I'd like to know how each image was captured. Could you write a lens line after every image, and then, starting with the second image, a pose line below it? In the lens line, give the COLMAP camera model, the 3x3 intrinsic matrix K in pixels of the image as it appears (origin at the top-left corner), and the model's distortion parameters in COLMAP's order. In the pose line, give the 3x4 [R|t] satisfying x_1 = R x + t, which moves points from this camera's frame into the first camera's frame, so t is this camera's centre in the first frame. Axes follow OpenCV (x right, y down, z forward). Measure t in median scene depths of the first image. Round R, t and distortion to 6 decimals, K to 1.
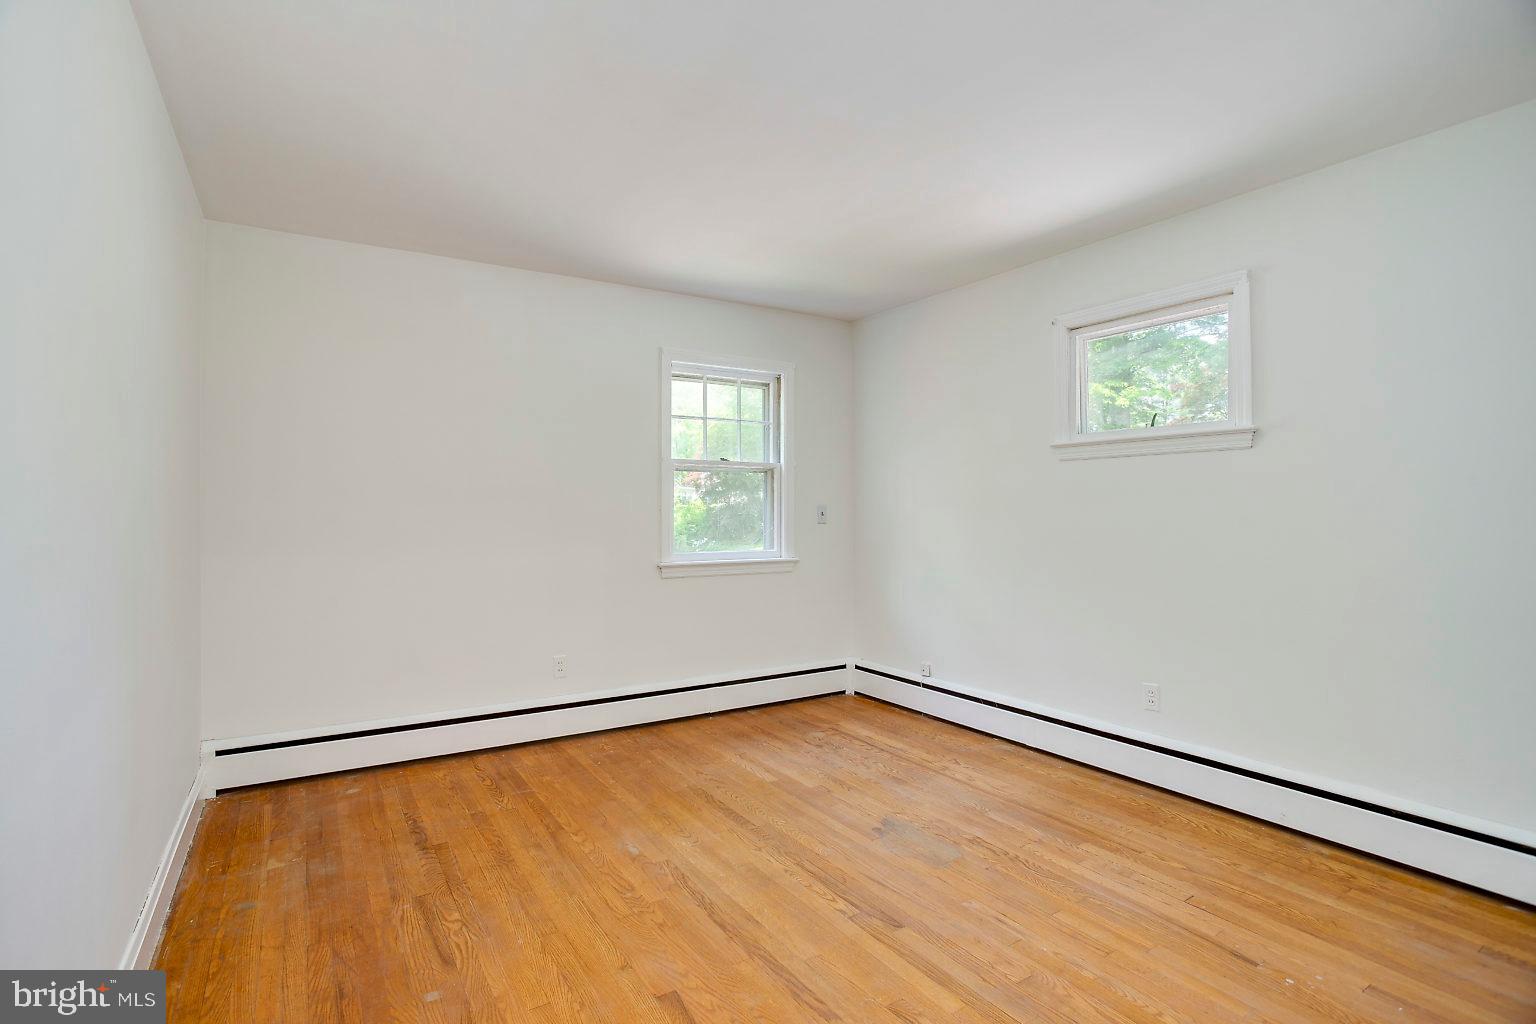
lens RADIAL K [[747.3, 0, 765.5], [0, 747.3, 506.6], [0, 0, 1]] dist [-0.050096, 0.014216]
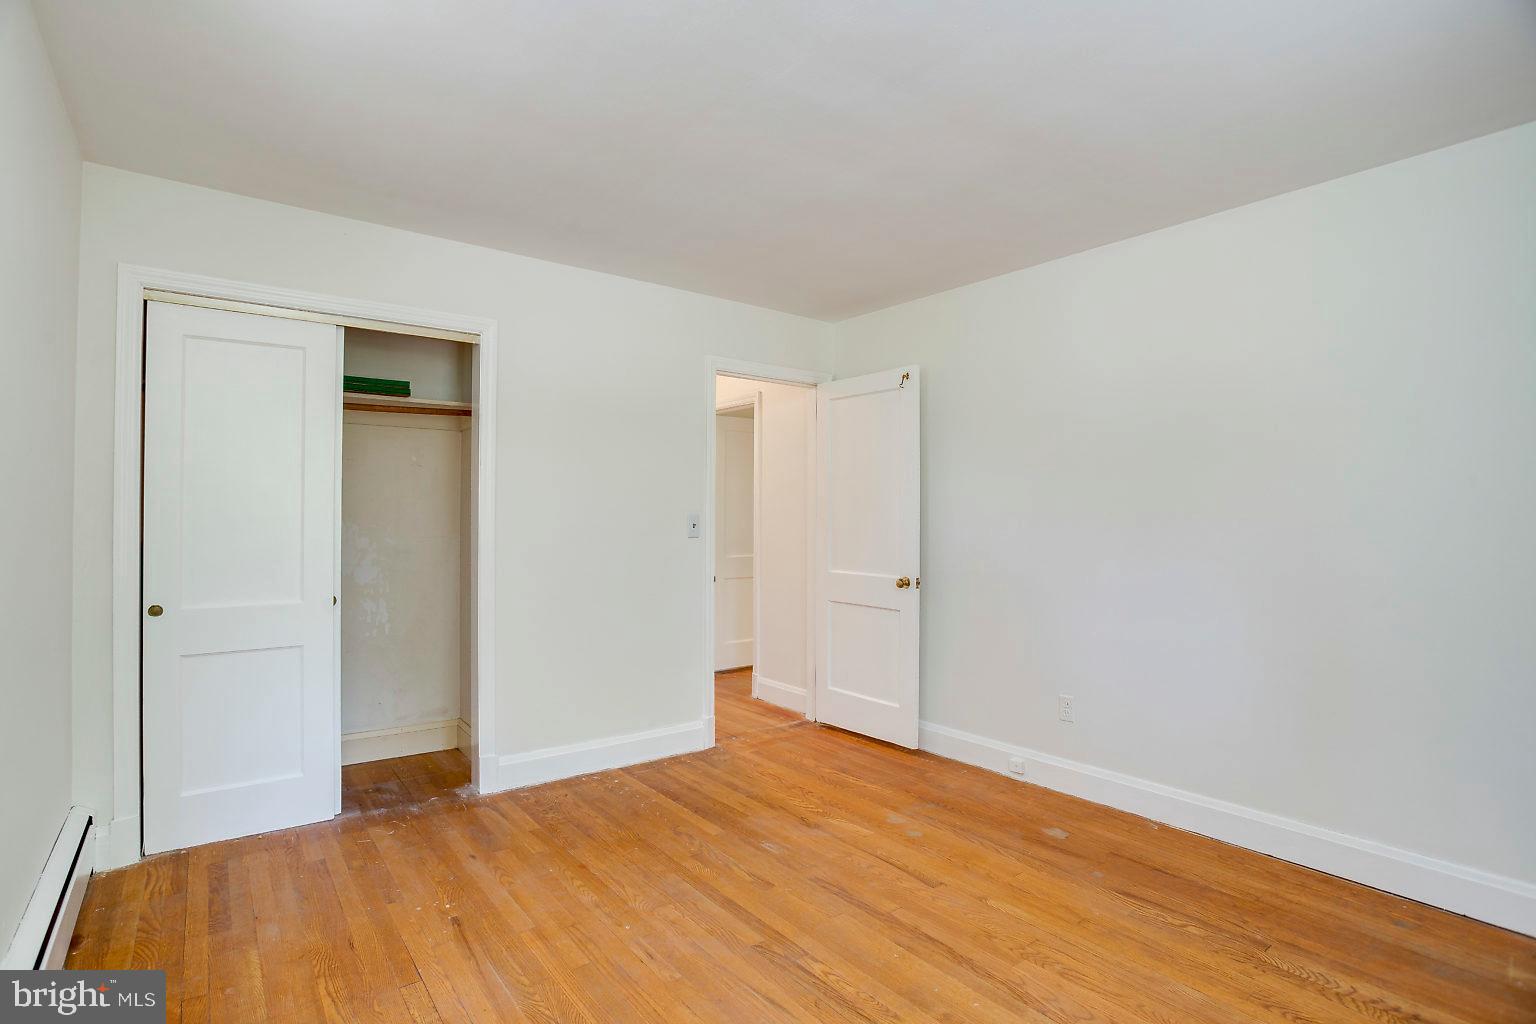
lens RADIAL K [[747.3, 0, 766.6], [0, 747.3, 514.6], [0, 0, 1]] dist [-0.050096, 0.014216]
pose [[-0.995269, -0.004301, -0.097066, 0.270294], [-0.003368, 0.999947, -0.009775, -0.000700], [0.097103, -0.009402, -0.995230, 2.018943]]
